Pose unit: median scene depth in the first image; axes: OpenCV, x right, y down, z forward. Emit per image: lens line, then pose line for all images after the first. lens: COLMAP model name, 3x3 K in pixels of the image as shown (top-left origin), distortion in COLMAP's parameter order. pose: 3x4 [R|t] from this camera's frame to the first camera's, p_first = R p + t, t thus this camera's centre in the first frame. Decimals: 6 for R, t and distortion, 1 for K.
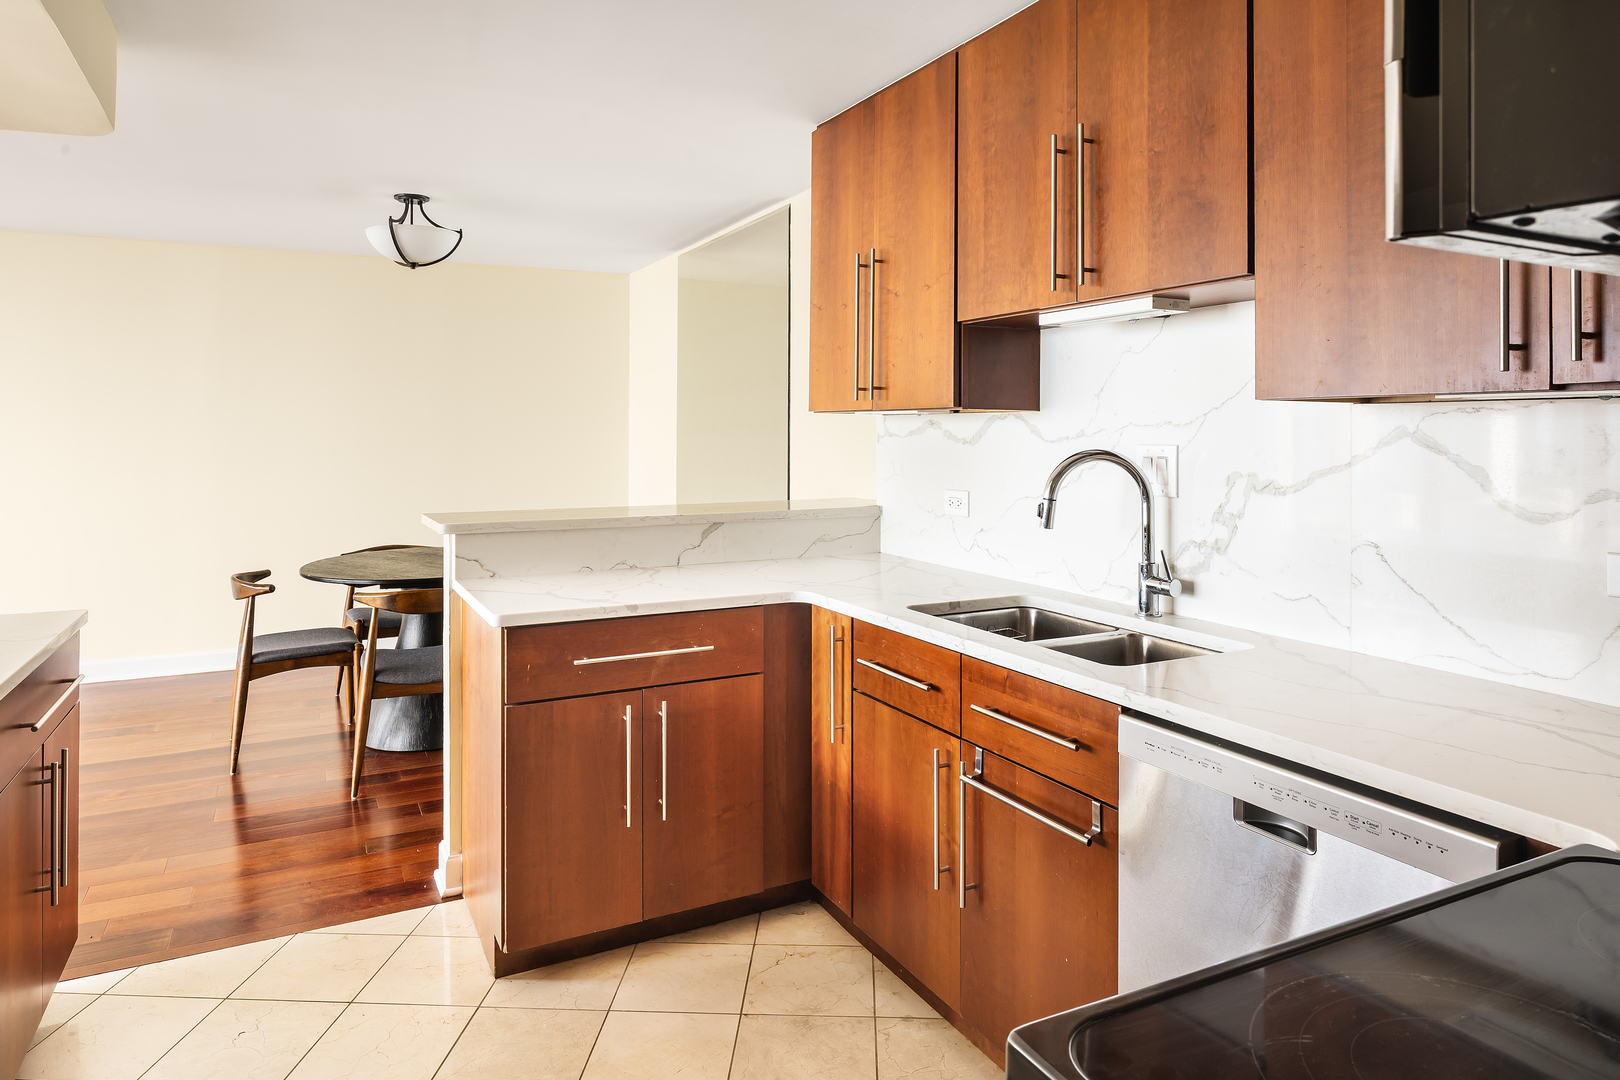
lens RADIAL K [[981.6, 0, 810.8], [0, 981.6, 421.2], [0, 0, 1]] dist [-0.001740, 0.000213]
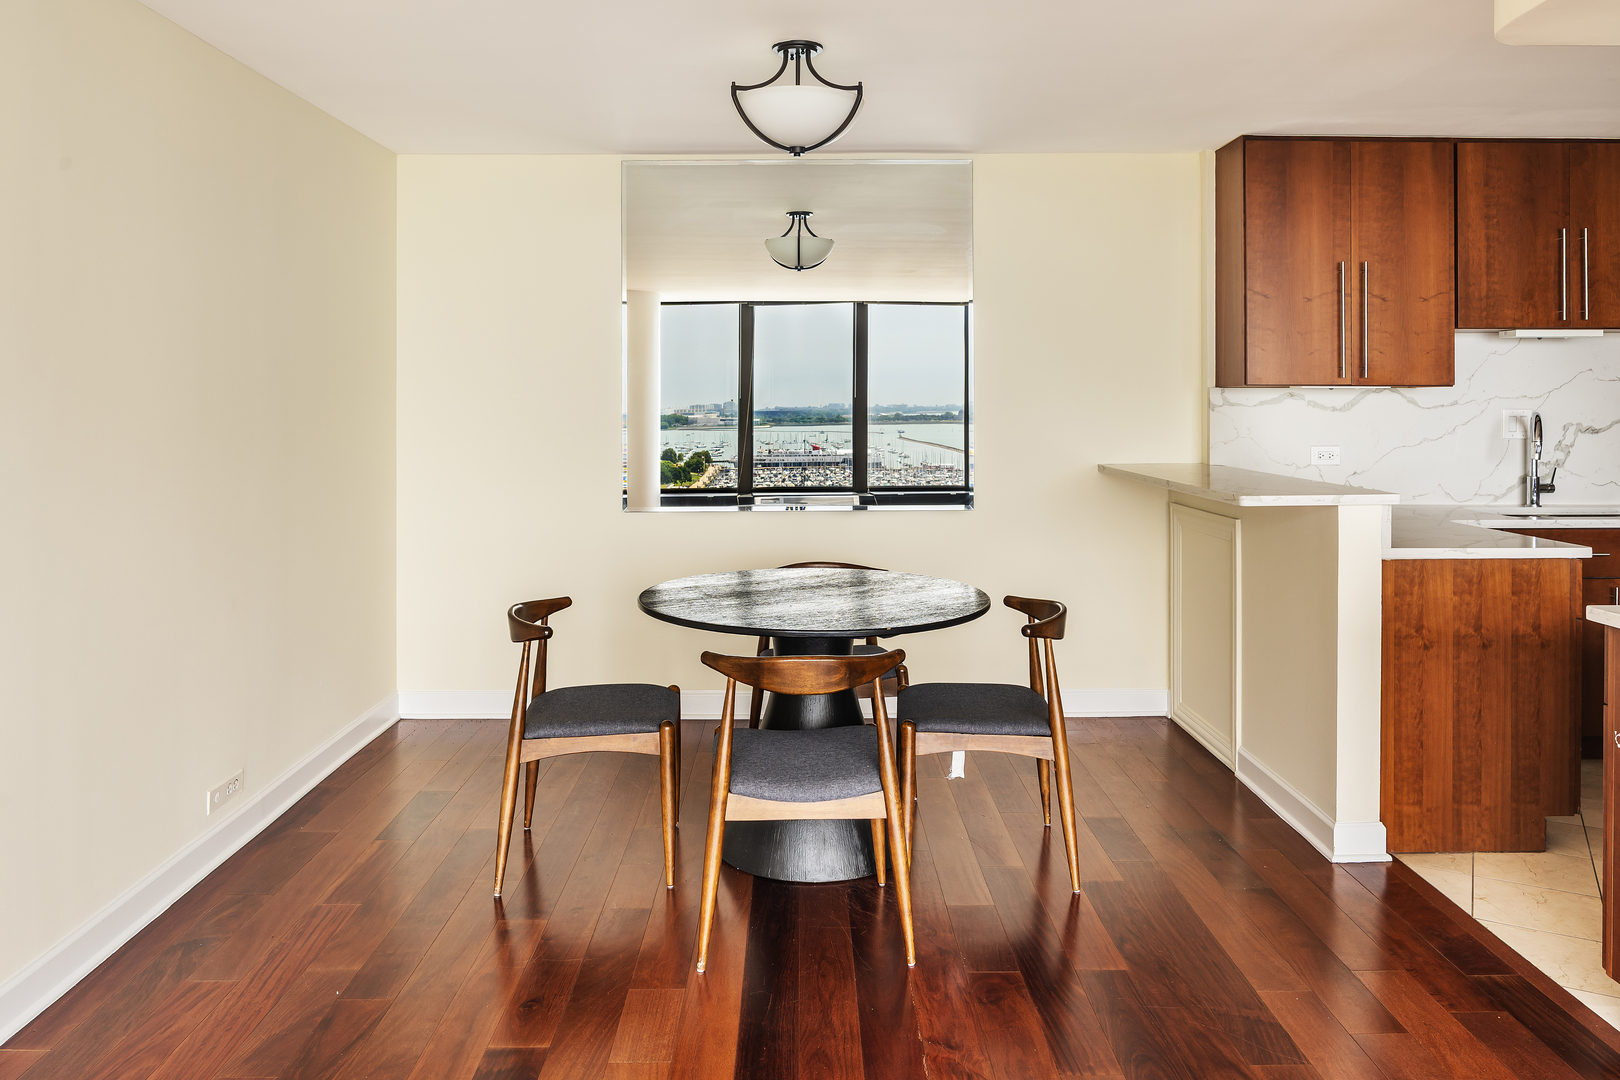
lens RADIAL K [[1188.9, 0, 811.5], [0, 1188.9, 398.4], [0, 0, 1]] dist [-0.006155, -0.000433]
pose [[0.444907, -0.002608, 0.895573, -1.917616], [-0.008803, 0.999935, 0.007285, 0.000890], [-0.895533, -0.011125, 0.444855, 1.096491]]
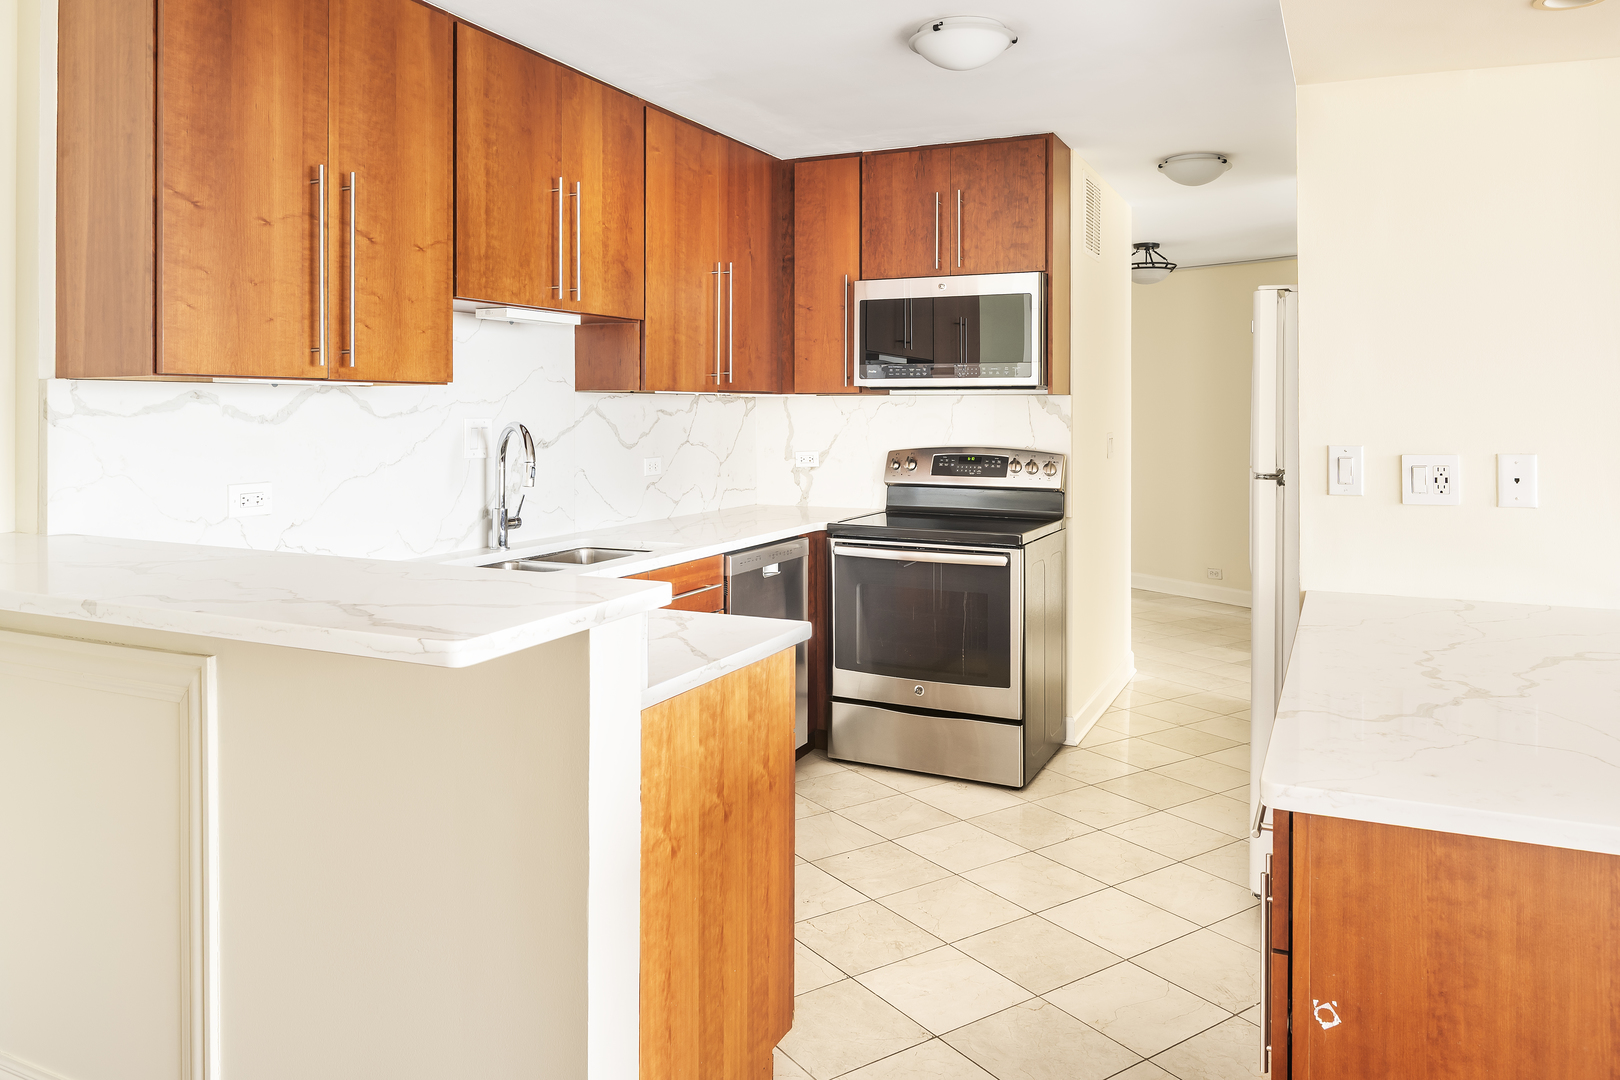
lens RADIAL K [[1148.8, 0, 806.3], [0, 1148.8, 405.9], [0, 0, 1]] dist [-0.009306, -0.001131]
pose [[-0.607410, -0.003300, 0.794382, -1.002660], [-0.013201, 0.999895, -0.005940, 0.011097], [-0.794279, -0.014095, -0.607390, 1.448222]]
